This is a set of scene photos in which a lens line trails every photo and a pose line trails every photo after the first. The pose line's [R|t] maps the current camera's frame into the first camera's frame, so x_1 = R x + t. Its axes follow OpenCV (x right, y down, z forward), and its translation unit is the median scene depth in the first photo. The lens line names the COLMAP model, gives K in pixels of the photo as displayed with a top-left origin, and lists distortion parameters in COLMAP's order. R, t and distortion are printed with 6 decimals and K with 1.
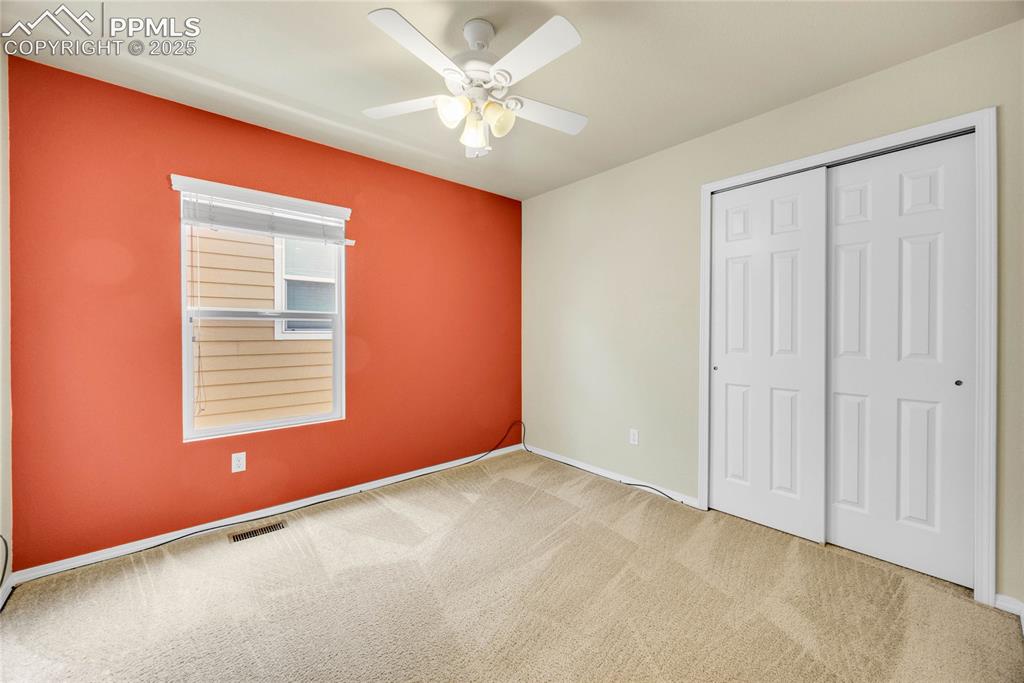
lens RADIAL K [[396.2, 0, 504.8], [0, 396.2, 336.8], [0, 0, 1]] dist [0.000039, -0.000056]
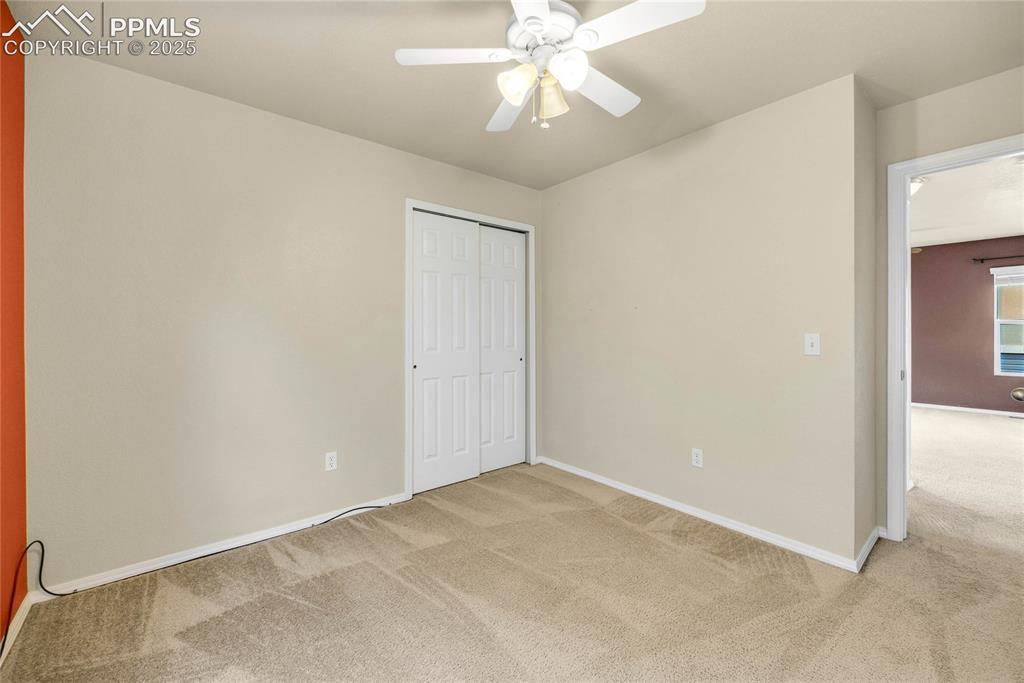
lens RADIAL K [[416.7, 0, 514.9], [0, 416.7, 338.3], [0, 0, 1]] dist [0.000945, 0.000128]
pose [[0.007848, -0.010038, 0.999919, -0.644102], [0.020946, 0.999732, 0.009872, -0.006217], [-0.999750, 0.020866, 0.008057, 0.716511]]
